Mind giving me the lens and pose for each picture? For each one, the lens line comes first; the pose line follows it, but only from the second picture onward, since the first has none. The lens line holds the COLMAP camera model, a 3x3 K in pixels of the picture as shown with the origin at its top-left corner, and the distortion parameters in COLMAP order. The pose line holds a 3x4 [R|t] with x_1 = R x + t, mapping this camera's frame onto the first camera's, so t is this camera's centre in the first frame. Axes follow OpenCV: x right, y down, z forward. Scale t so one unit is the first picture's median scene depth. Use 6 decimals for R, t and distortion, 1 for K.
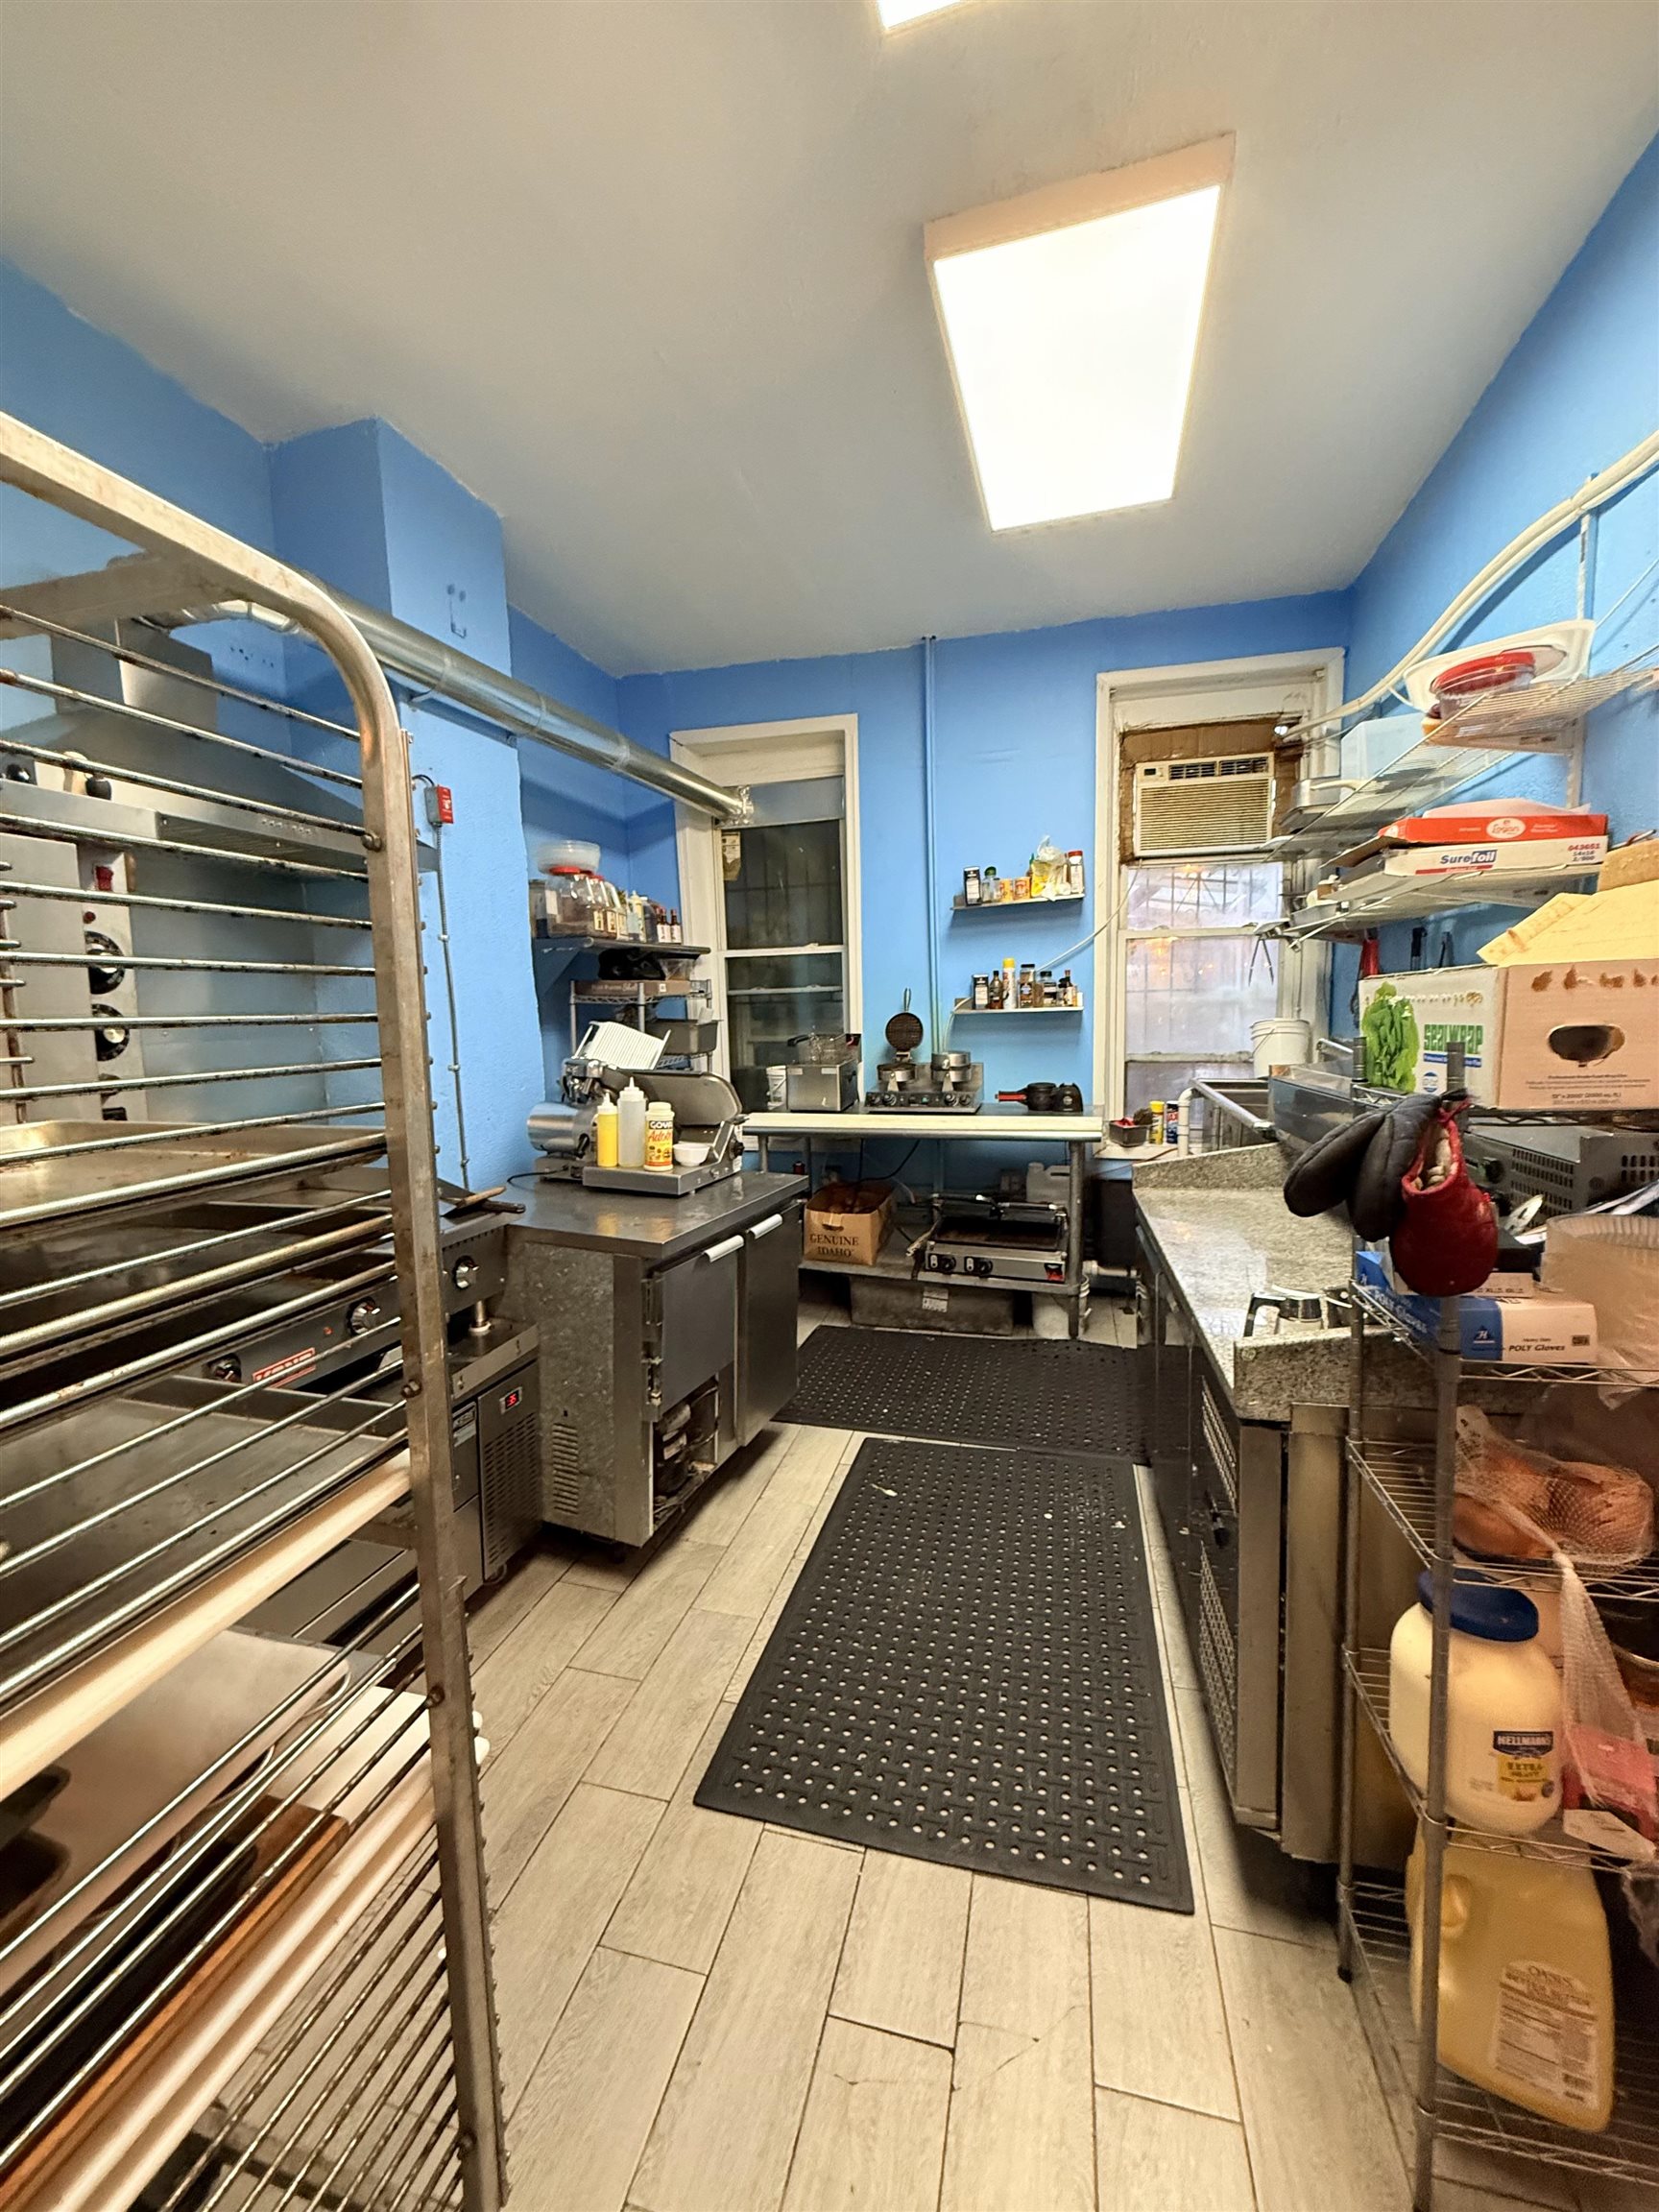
lens RADIAL K [[881.4, 0, 830.3], [0, 881.4, 1098.2], [0, 0, 1]] dist [-0.000286, 0.000154]
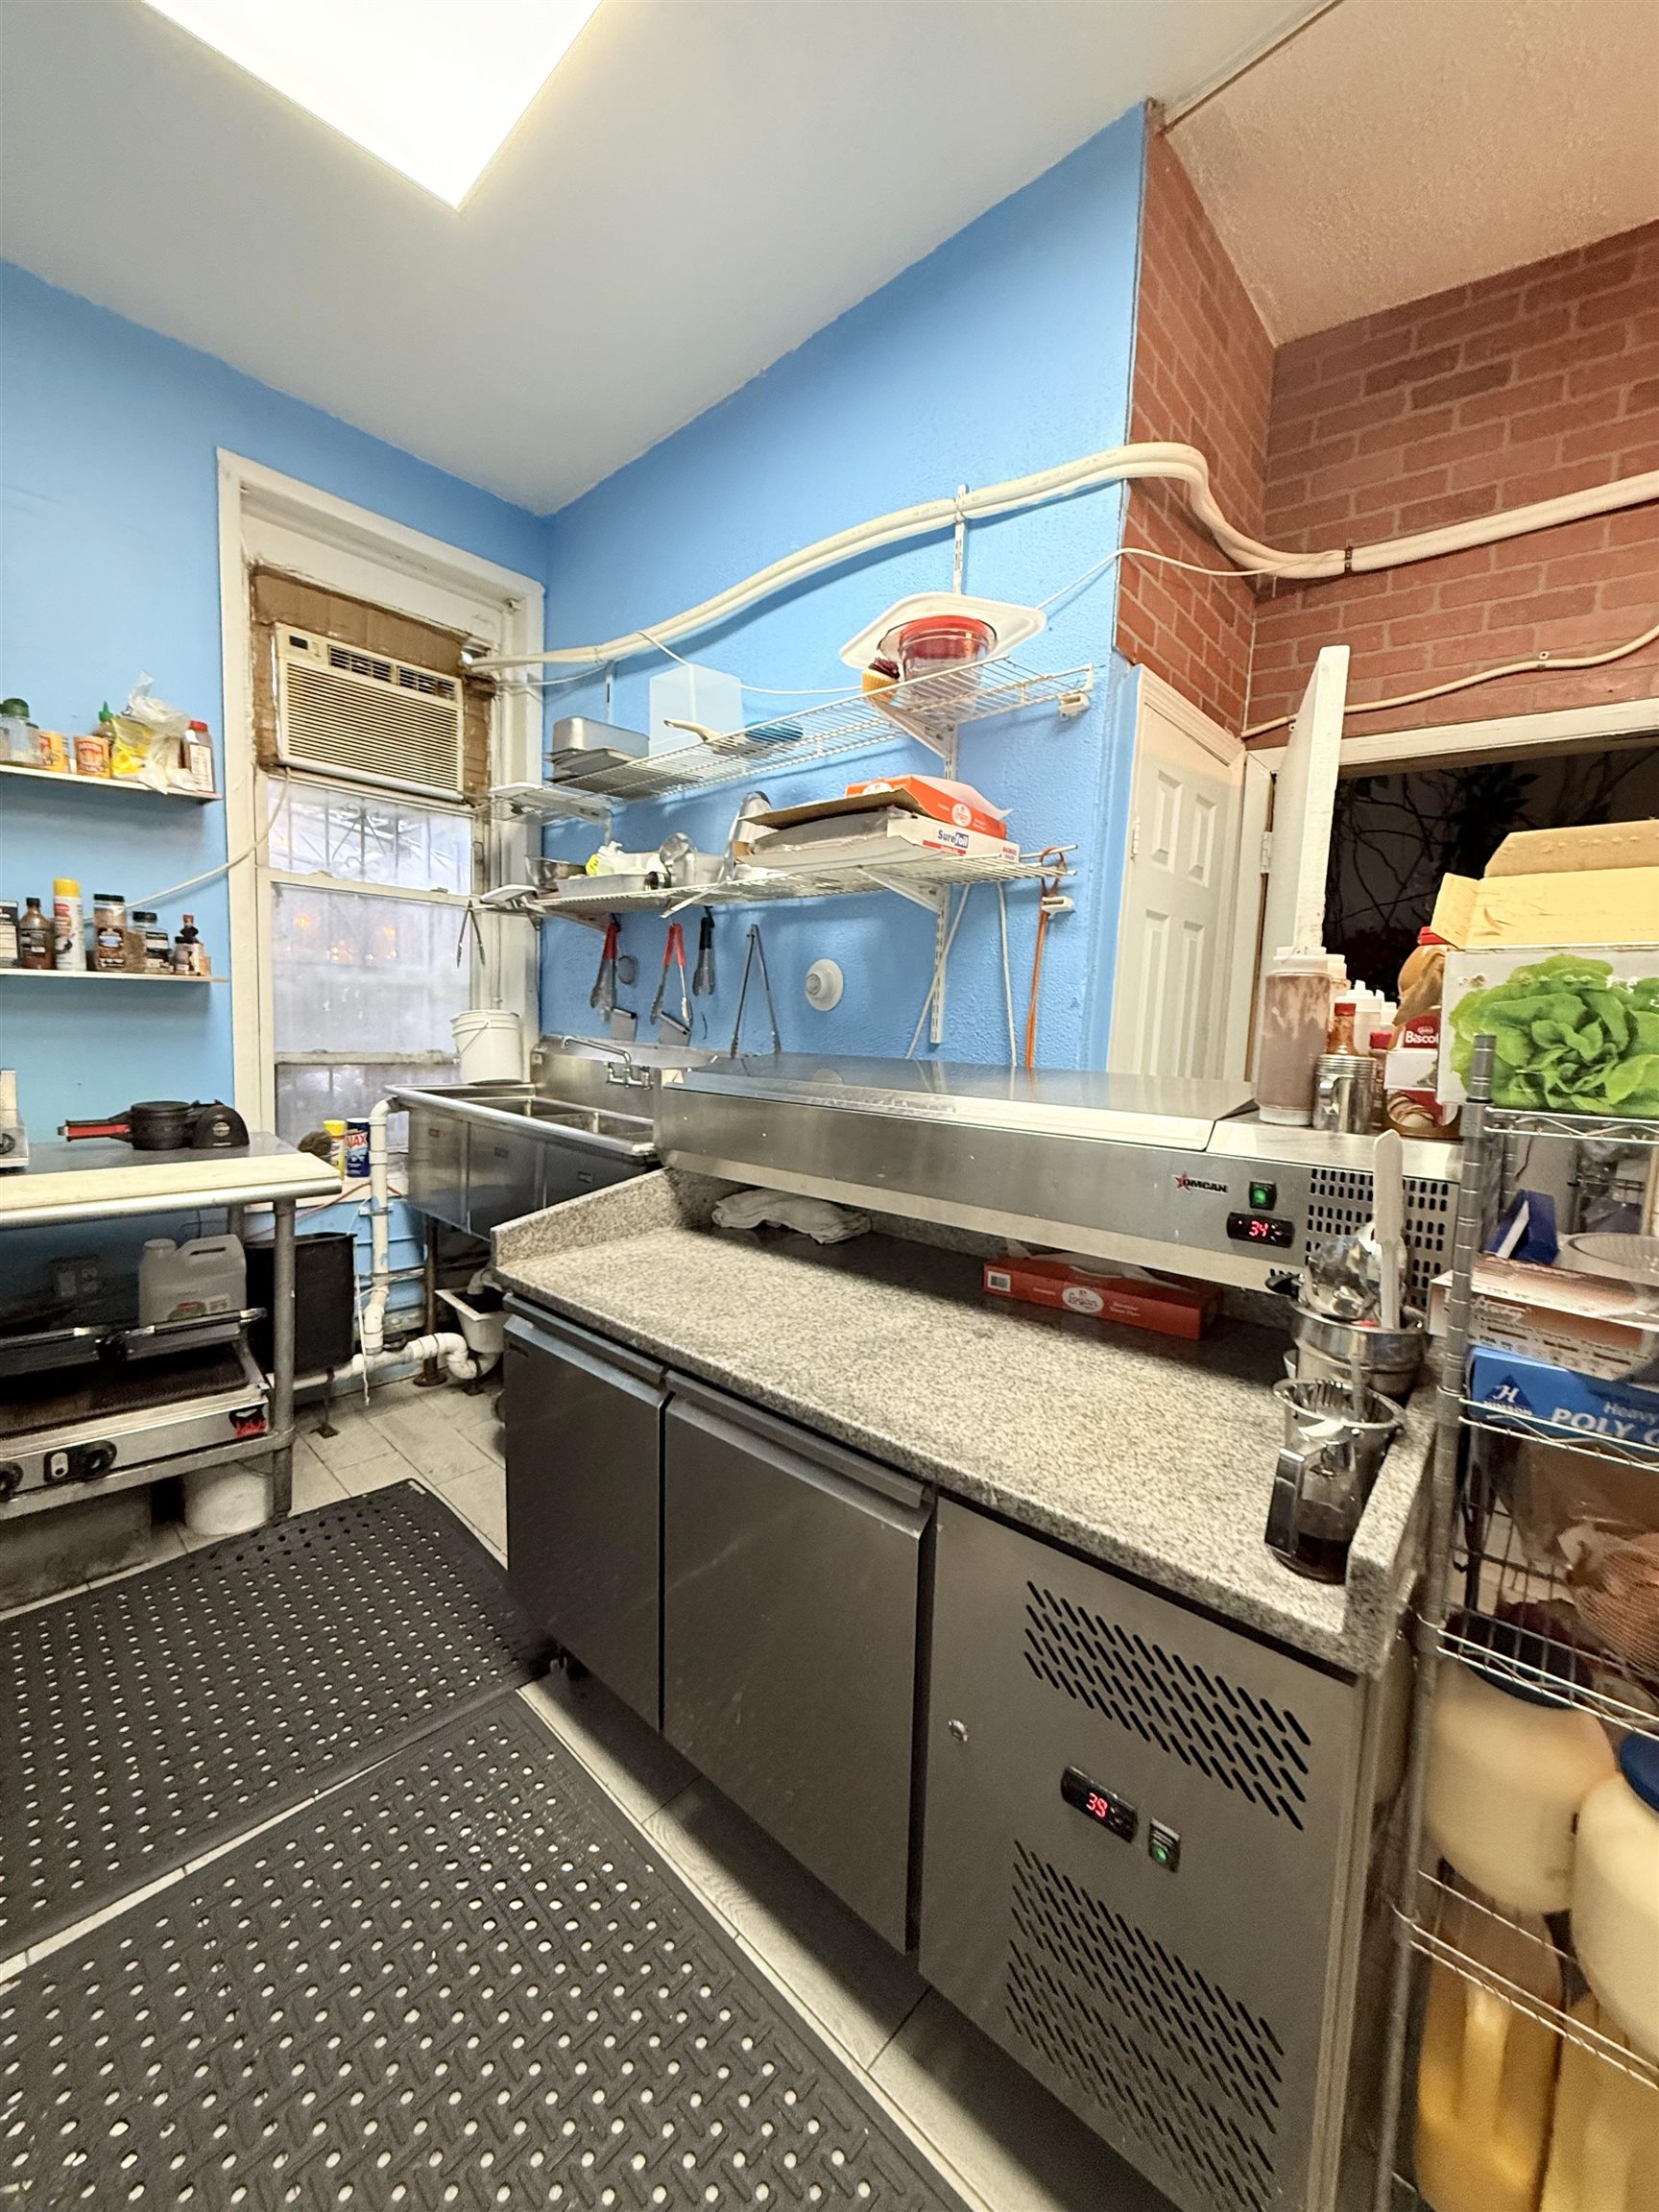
lens RADIAL K [[881.4, 0, 837.9], [0, 881.4, 1098.8], [0, 0, 1]] dist [-0.000286, 0.000154]
pose [[0.469523, -0.043354, 0.881855, -0.063695], [0.040872, 0.998790, 0.027342, -0.017000], [-0.881974, 0.023205, 0.470727, 0.322715]]
